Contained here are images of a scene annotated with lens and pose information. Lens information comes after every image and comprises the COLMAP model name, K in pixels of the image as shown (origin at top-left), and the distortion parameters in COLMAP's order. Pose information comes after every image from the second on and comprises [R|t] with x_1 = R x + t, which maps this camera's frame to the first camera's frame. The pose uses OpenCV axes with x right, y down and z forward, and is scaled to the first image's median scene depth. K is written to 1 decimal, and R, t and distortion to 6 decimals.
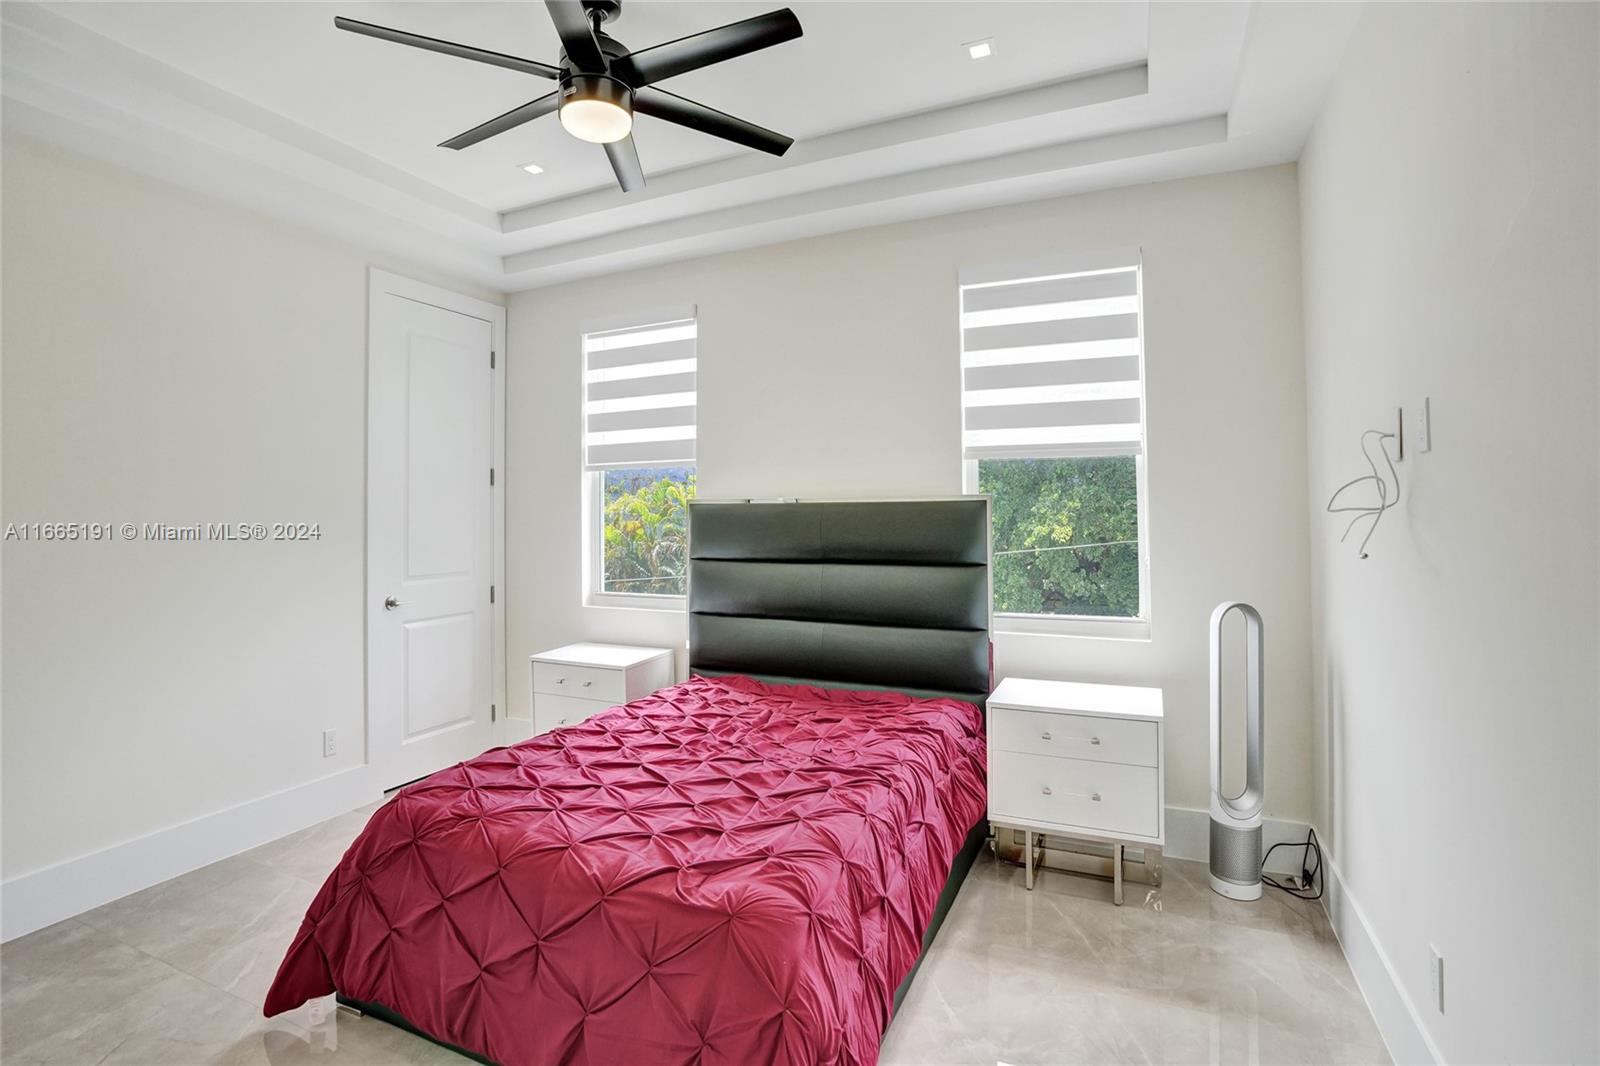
lens RADIAL K [[762.1, 0, 801.1], [0, 762.1, 527.3], [0, 0, 1]] dist [-0.071242, 0.025984]
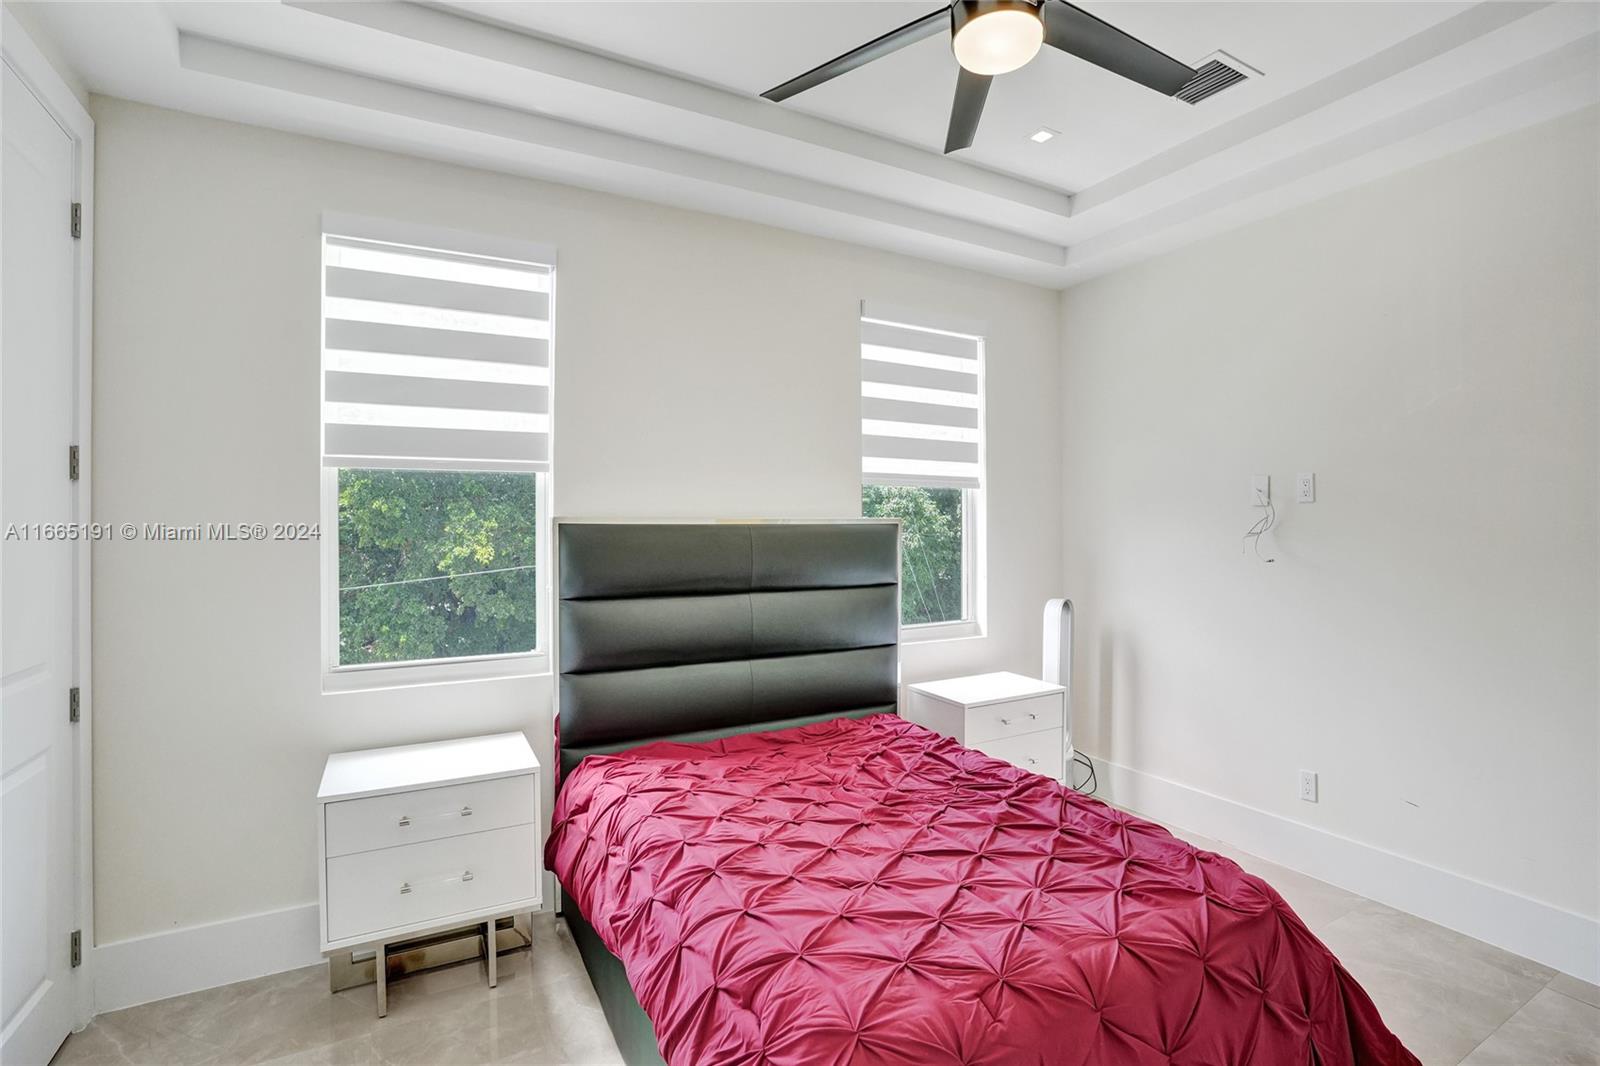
lens RADIAL K [[762.1, 0, 801.1], [0, 762.1, 527.3], [0, 0, 1]] dist [-0.071242, 0.025984]
pose [[0.594455, 0.006087, 0.804106, -0.540059], [0.014444, 0.999729, -0.018246, -0.009560], [-0.803999, 0.022461, 0.594206, 0.361502]]
